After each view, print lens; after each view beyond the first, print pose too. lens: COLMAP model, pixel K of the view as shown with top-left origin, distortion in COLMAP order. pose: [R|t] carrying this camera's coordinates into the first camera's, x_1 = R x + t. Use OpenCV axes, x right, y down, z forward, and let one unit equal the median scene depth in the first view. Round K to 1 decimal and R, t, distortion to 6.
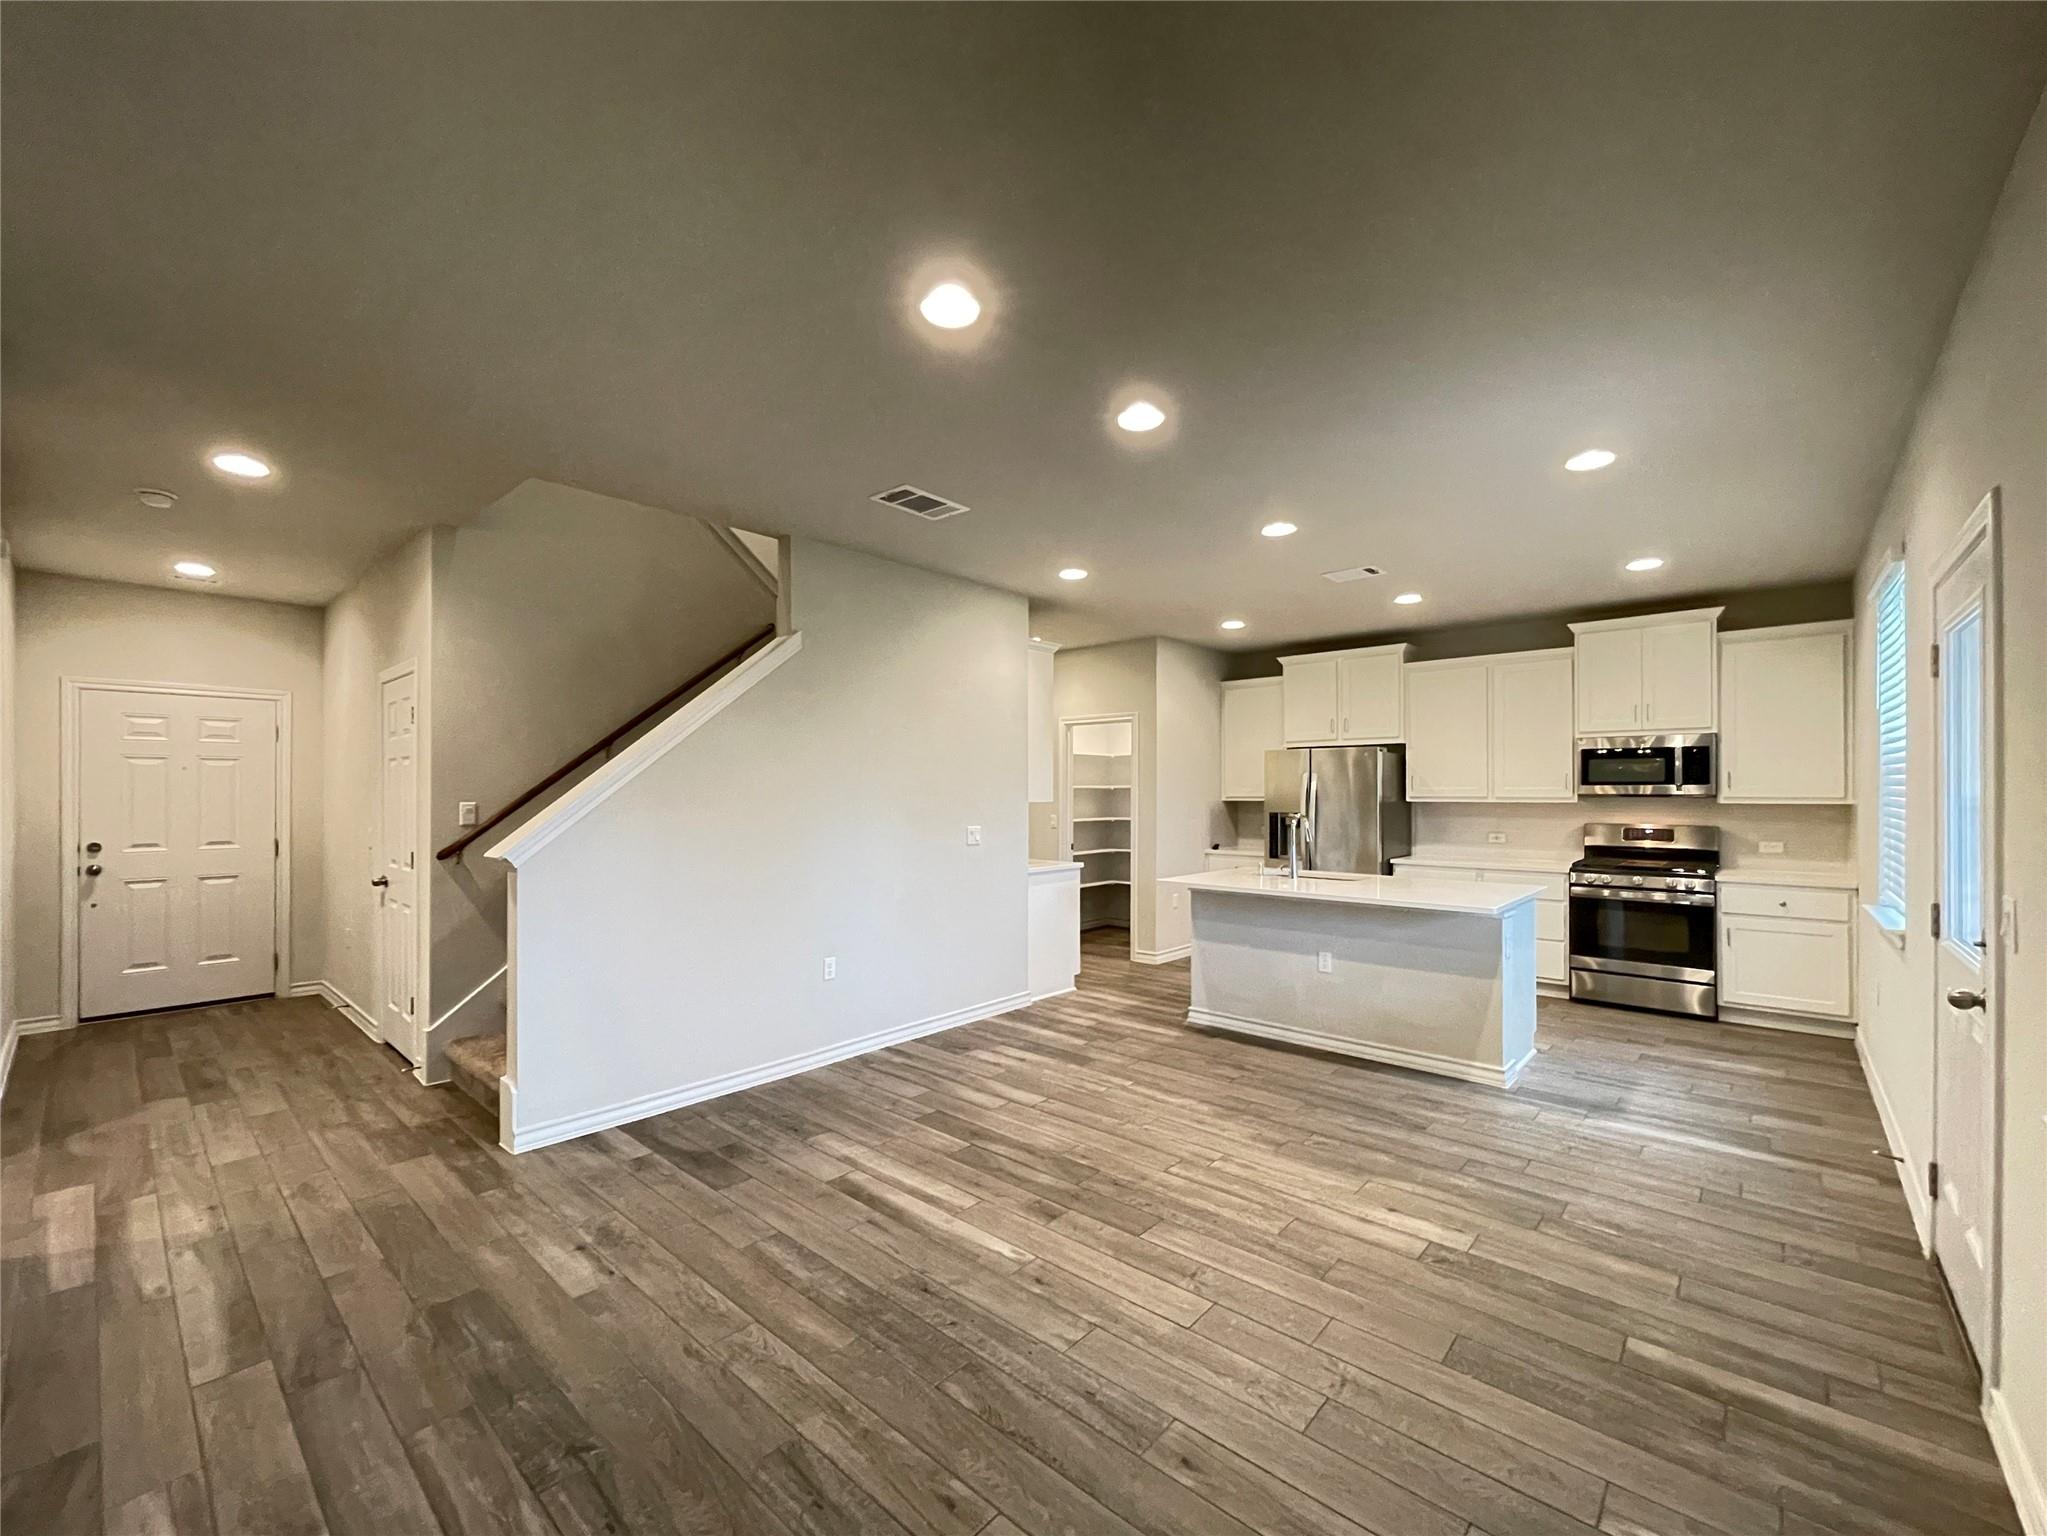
lens RADIAL K [[837.7, 0, 996.0], [0, 837.7, 784.9], [0, 0, 1]] dist [-0.007647, 0.001877]
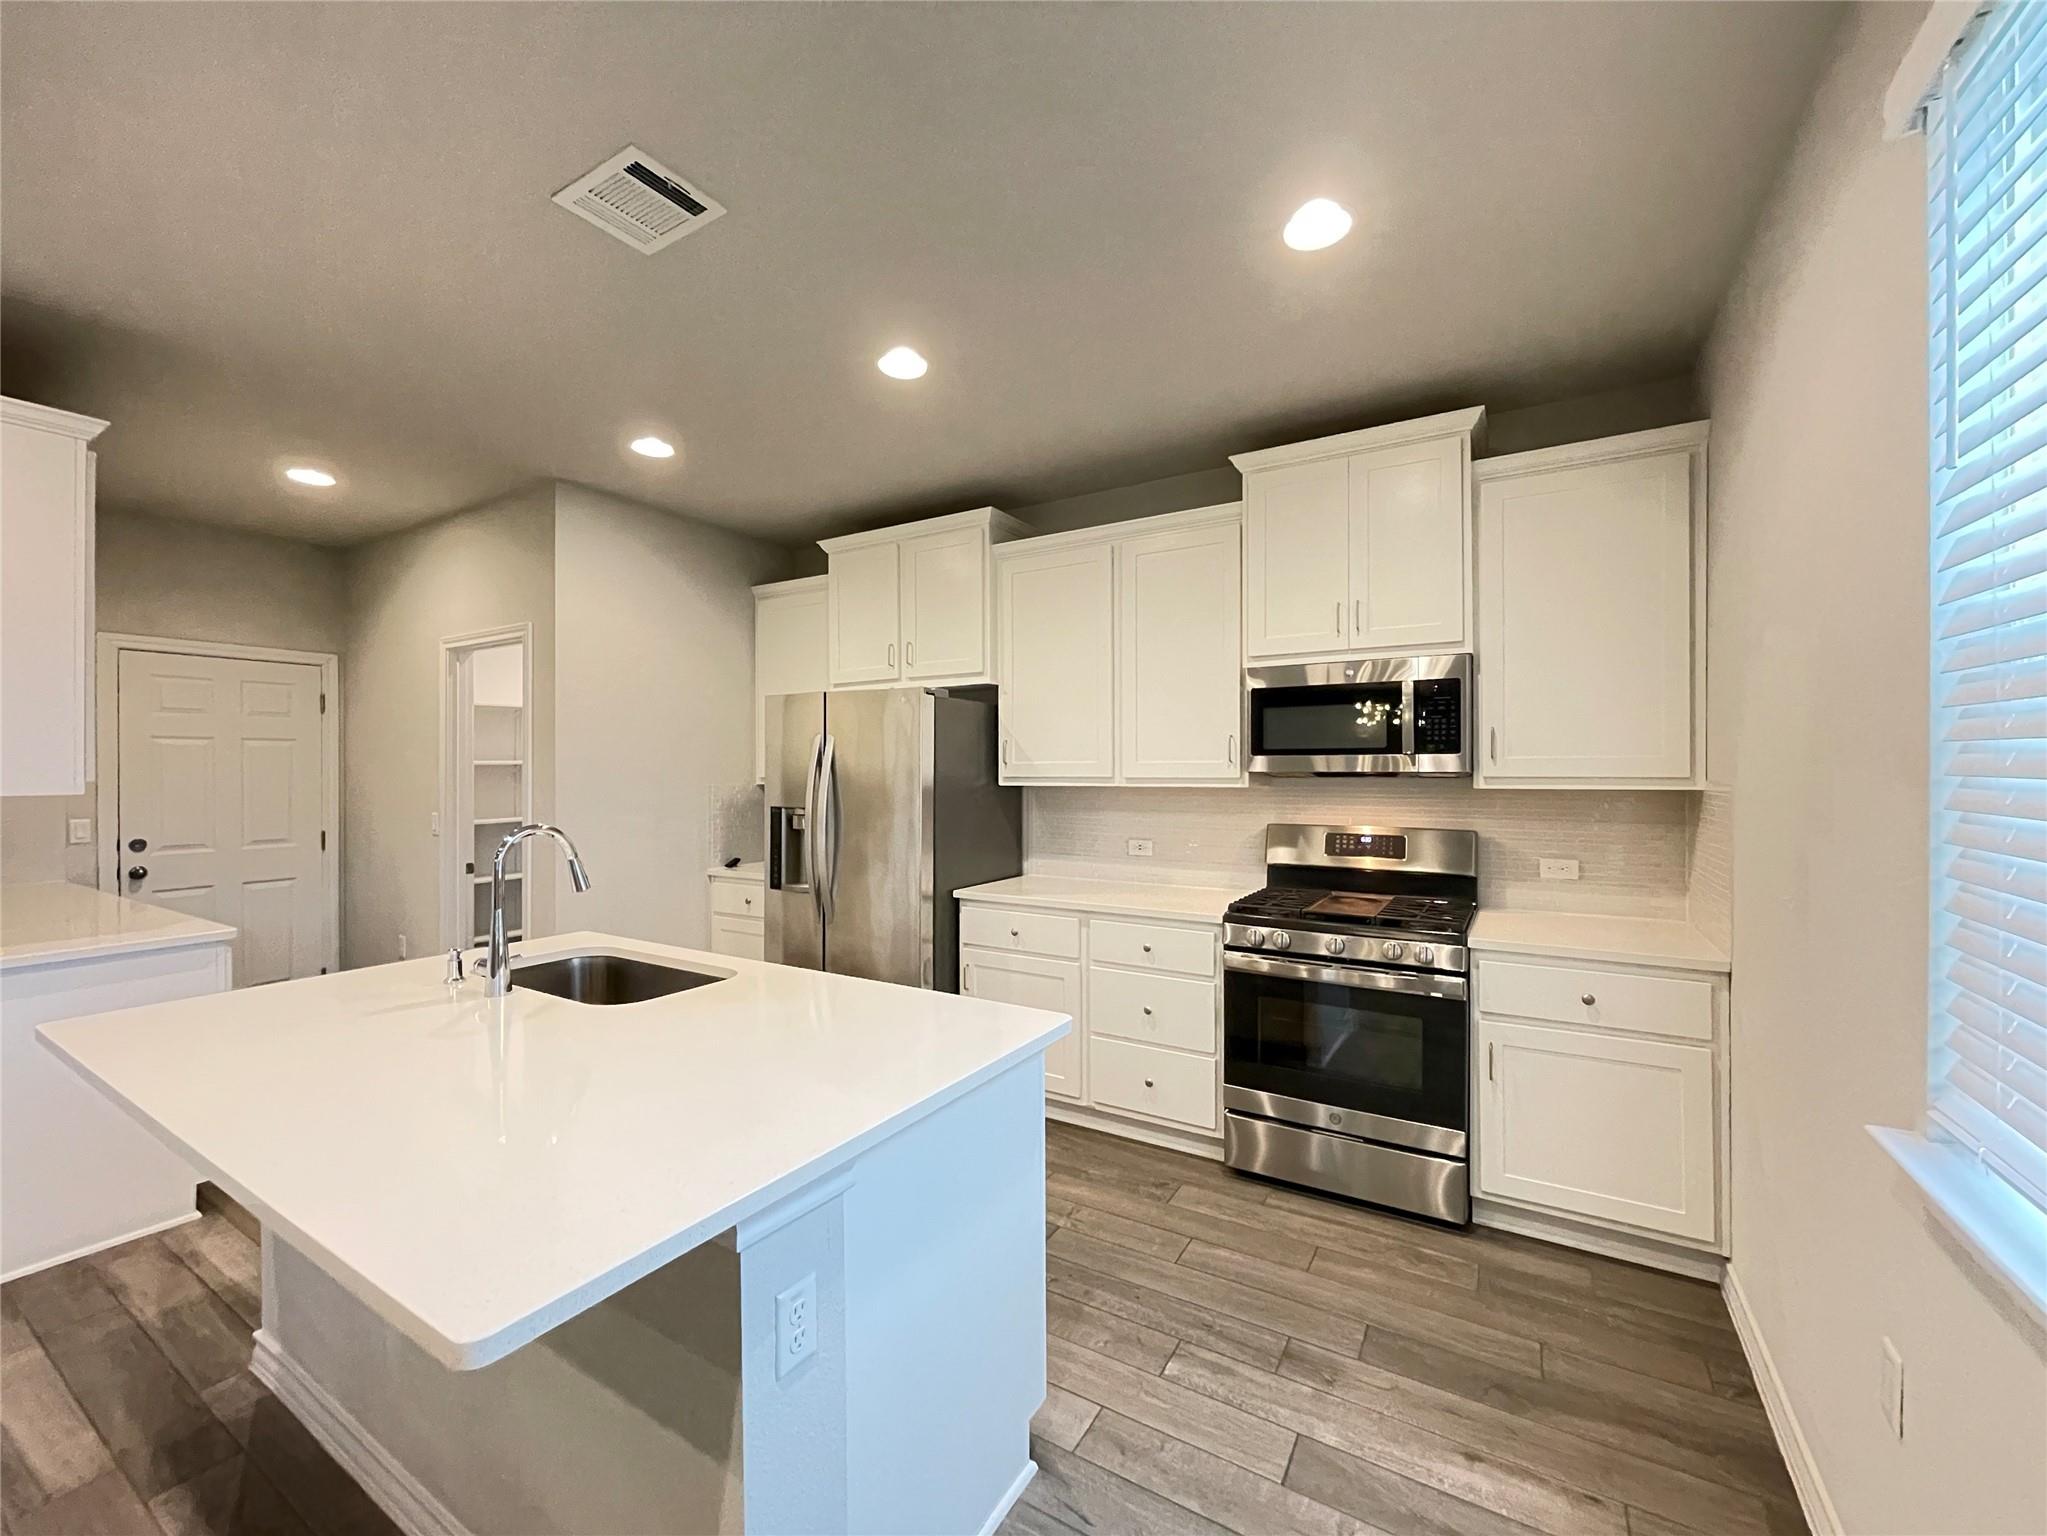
lens RADIAL K [[837.7, 0, 1003.0], [0, 837.7, 765.0], [0, 0, 1]] dist [-0.007647, 0.001877]
pose [[0.982074, -0.001176, 0.188493, 0.494154], [0.001054, 0.999999, 0.000746, 0.006224], [-0.188494, -0.000534, 0.982074, 0.560498]]
